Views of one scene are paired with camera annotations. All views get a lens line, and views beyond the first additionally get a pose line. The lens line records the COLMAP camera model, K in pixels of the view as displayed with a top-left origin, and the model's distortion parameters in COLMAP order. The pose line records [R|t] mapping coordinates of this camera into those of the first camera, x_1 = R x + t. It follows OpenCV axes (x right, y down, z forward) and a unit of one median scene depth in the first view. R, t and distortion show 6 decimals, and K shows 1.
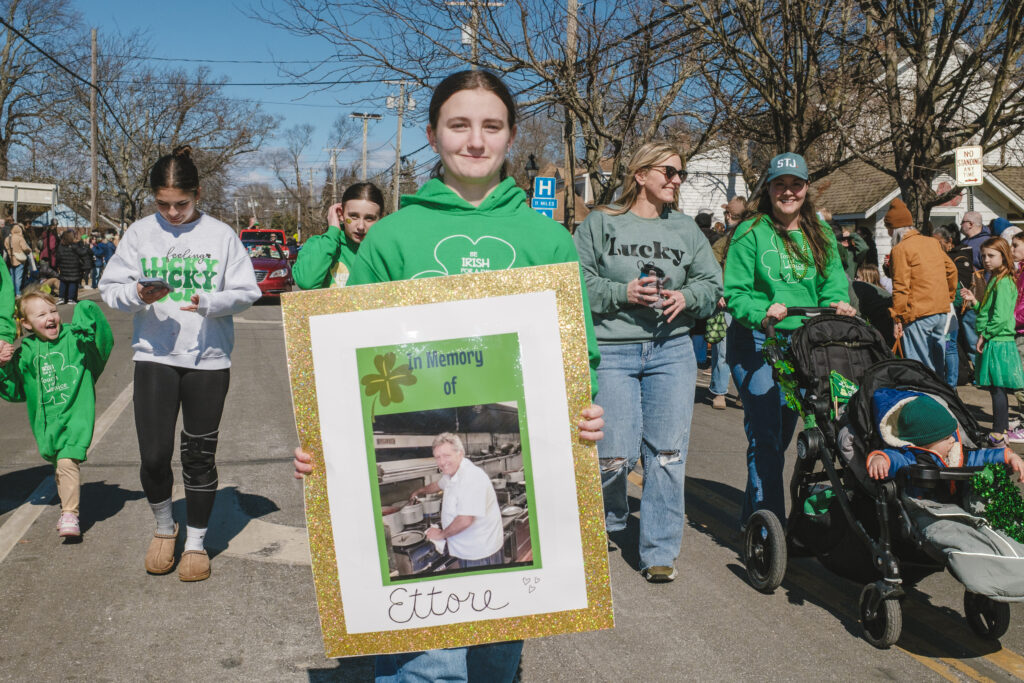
lens RADIAL K [[1159.6, 0, 512.0], [0, 1159.6, 341.5], [0, 0, 1]] dist [0.000312, 0.014684]
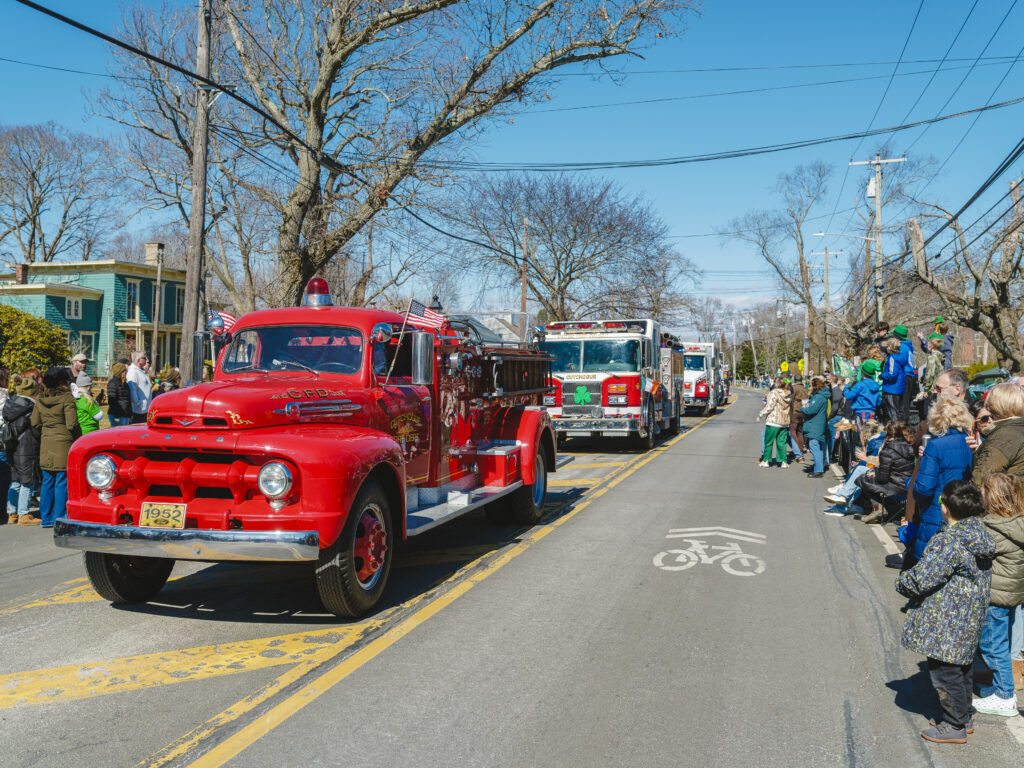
lens RADIAL K [[1078.3, 0, 512.0], [0, 1078.3, 384.0], [0, 0, 1]] dist [0.003704, 0.004857]
pose [[0.897362, 0.004971, -0.441268, -0.081005], [-0.037489, 0.997180, -0.065005, -0.041608], [0.439700, 0.074876, 0.895018, 0.485924]]
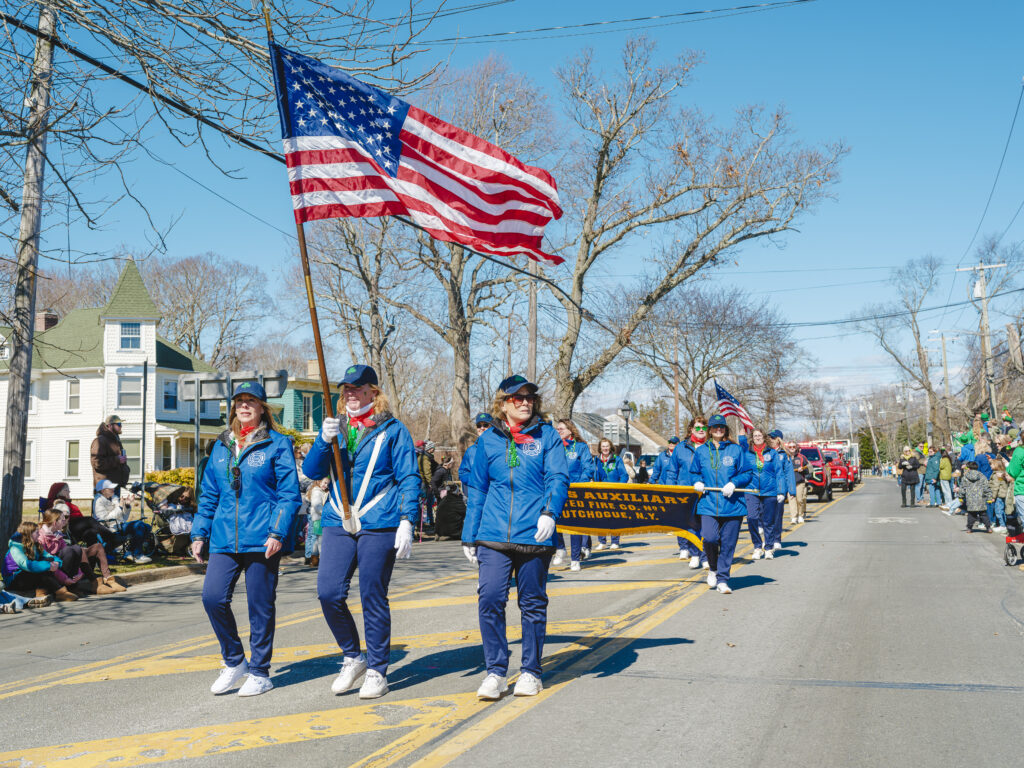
lens RADIAL K [[1199.8, 0, 499.1], [0, 1199.8, 368.3], [0, 0, 1]] dist [0.002298, -0.004876]
pose [[0.859341, -0.077107, -0.505557, -0.060603], [-0.006994, 0.986704, -0.162380, -0.029259], [0.511355, 0.143075, 0.847376, 0.380061]]
